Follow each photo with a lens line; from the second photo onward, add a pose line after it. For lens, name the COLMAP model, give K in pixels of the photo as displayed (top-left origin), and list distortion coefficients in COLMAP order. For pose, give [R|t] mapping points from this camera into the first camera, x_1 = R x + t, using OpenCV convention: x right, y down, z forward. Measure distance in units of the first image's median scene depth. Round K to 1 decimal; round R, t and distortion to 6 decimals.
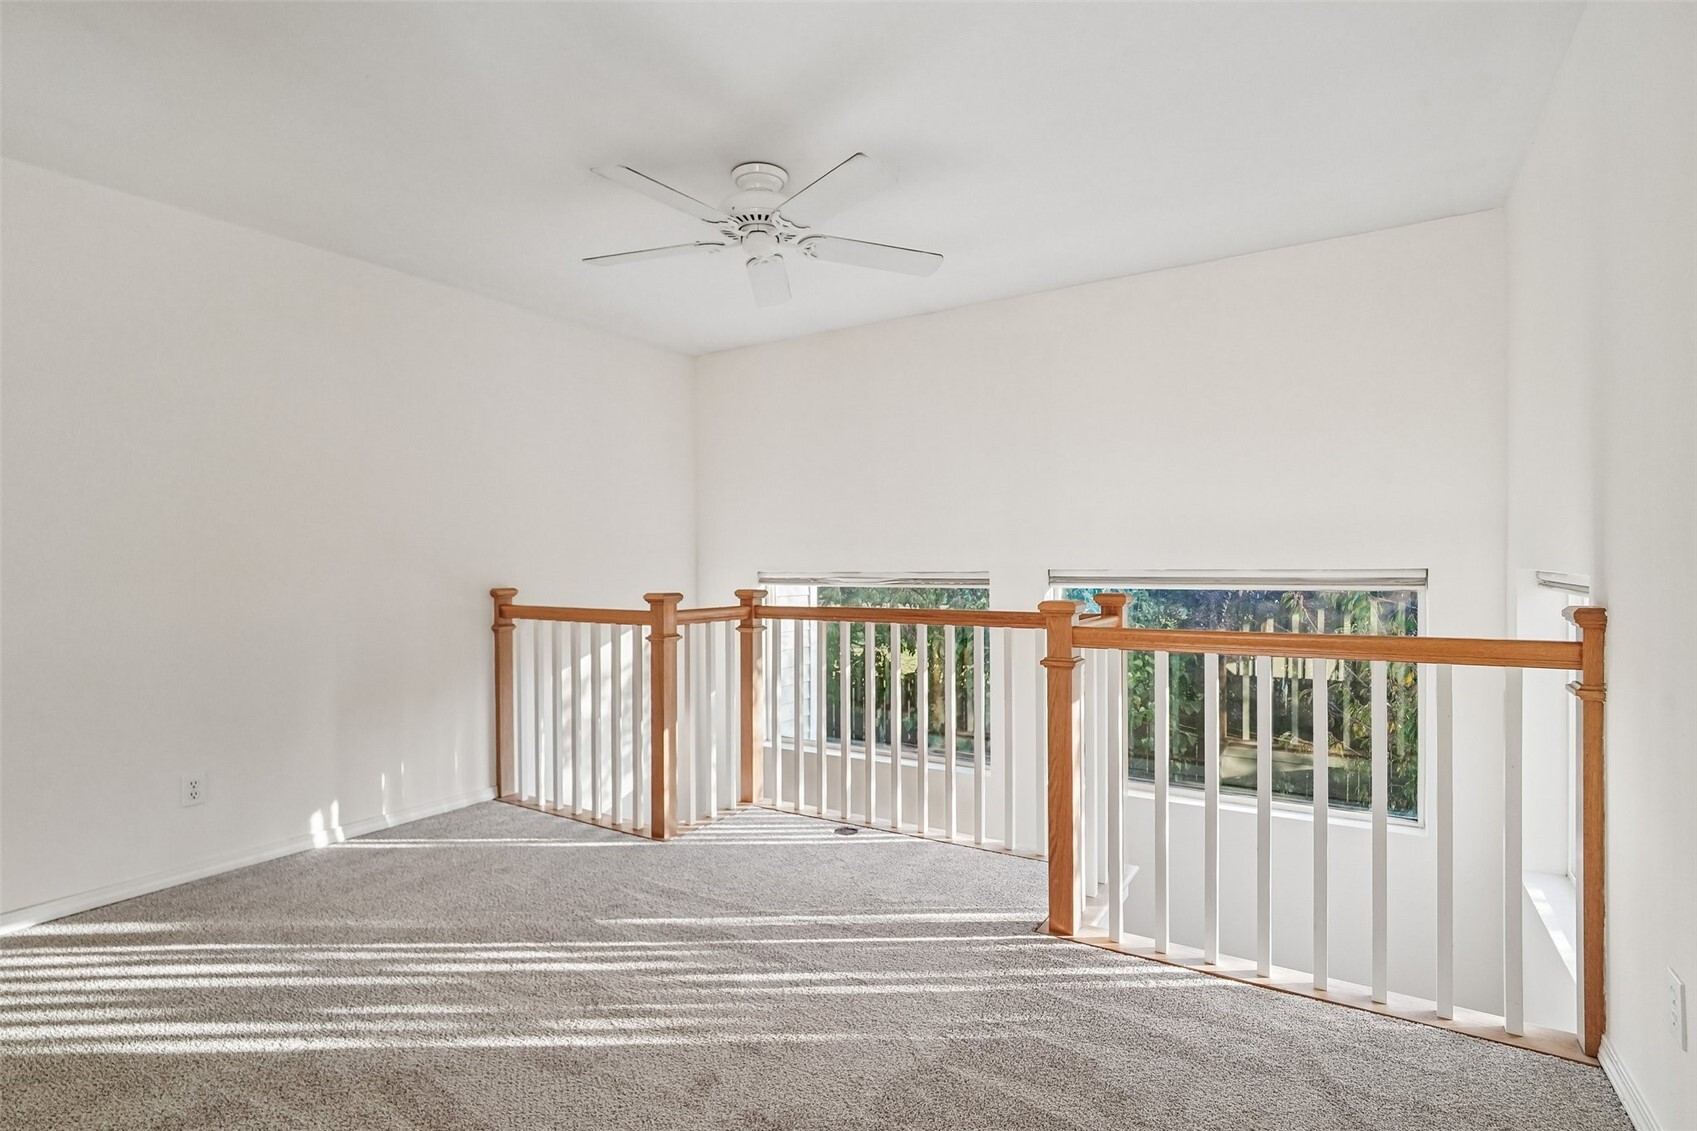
lens RADIAL K [[809.6, 0, 840.6], [0, 809.6, 542.2], [0, 0, 1]] dist [-0.019229, 0.000273]
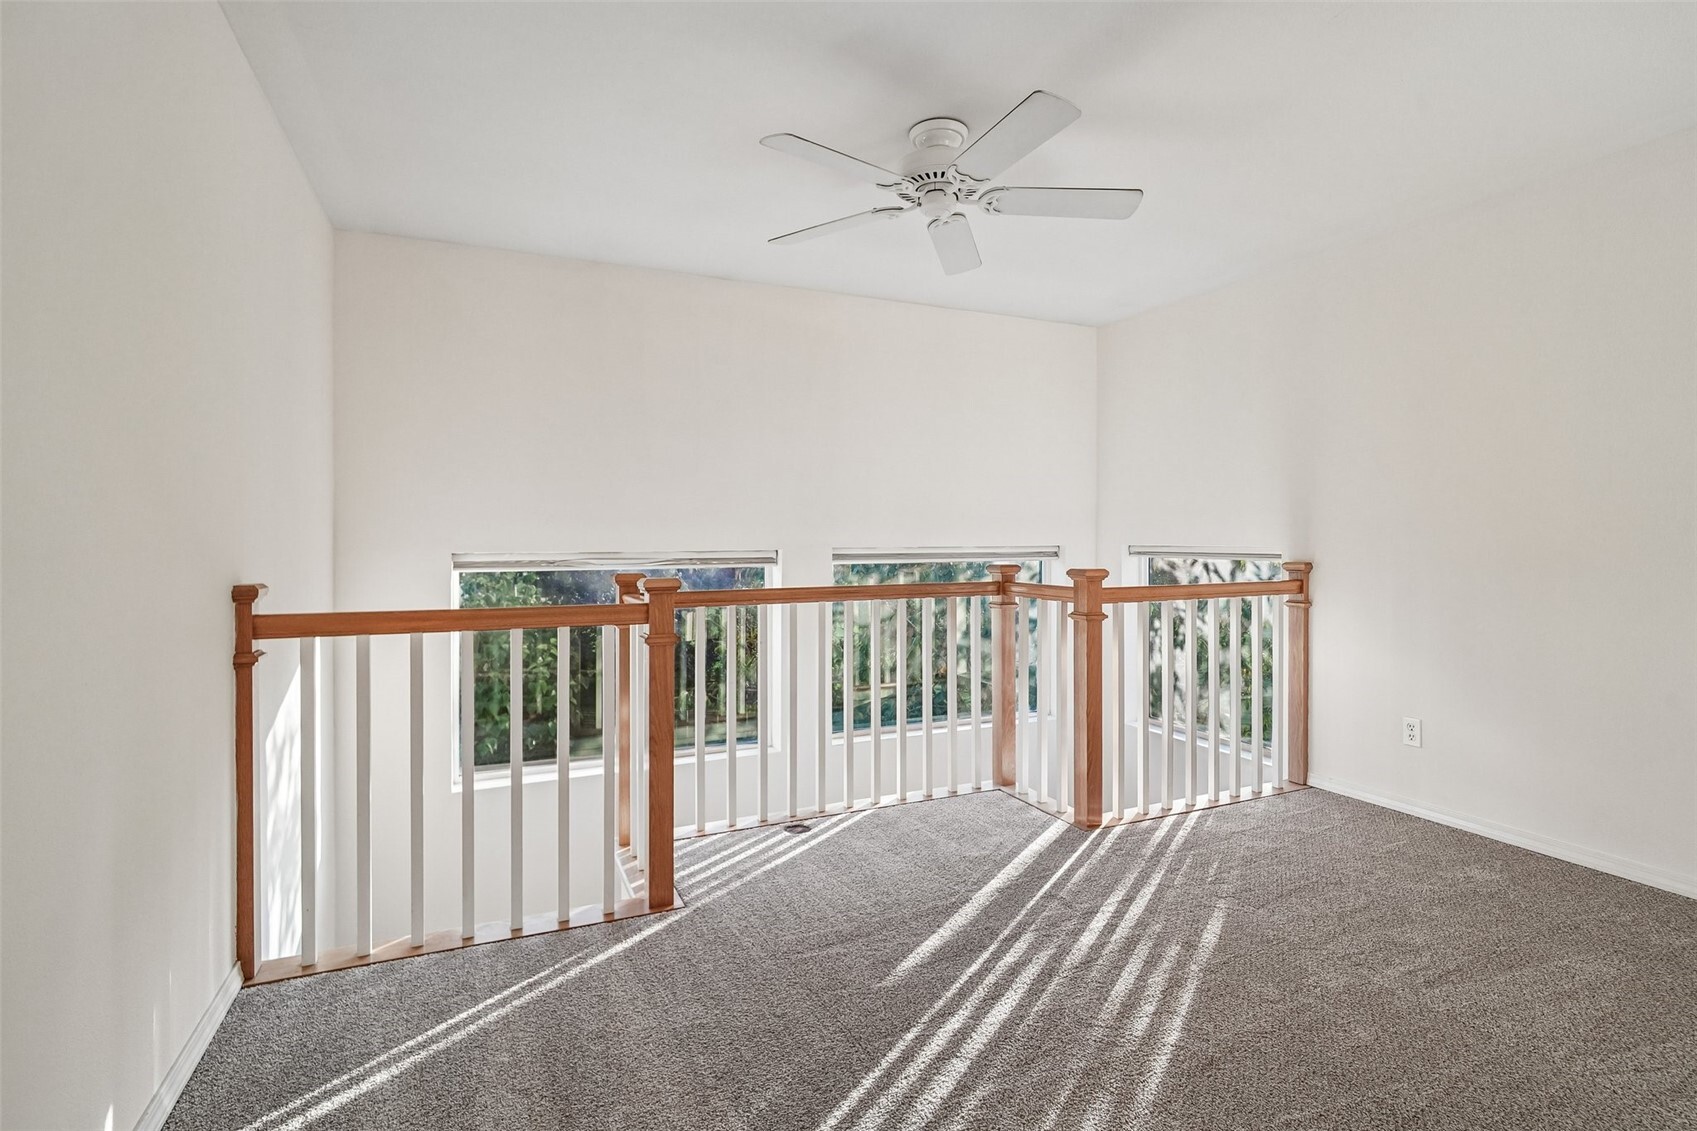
lens RADIAL K [[809.6, 0, 840.6], [0, 809.6, 542.2], [0, 0, 1]] dist [-0.019229, 0.000273]
pose [[0.565340, -0.001877, 0.824856, -0.767488], [-0.017828, 0.999736, 0.014494, 0.011306], [-0.824665, -0.022899, 0.565157, 0.455415]]
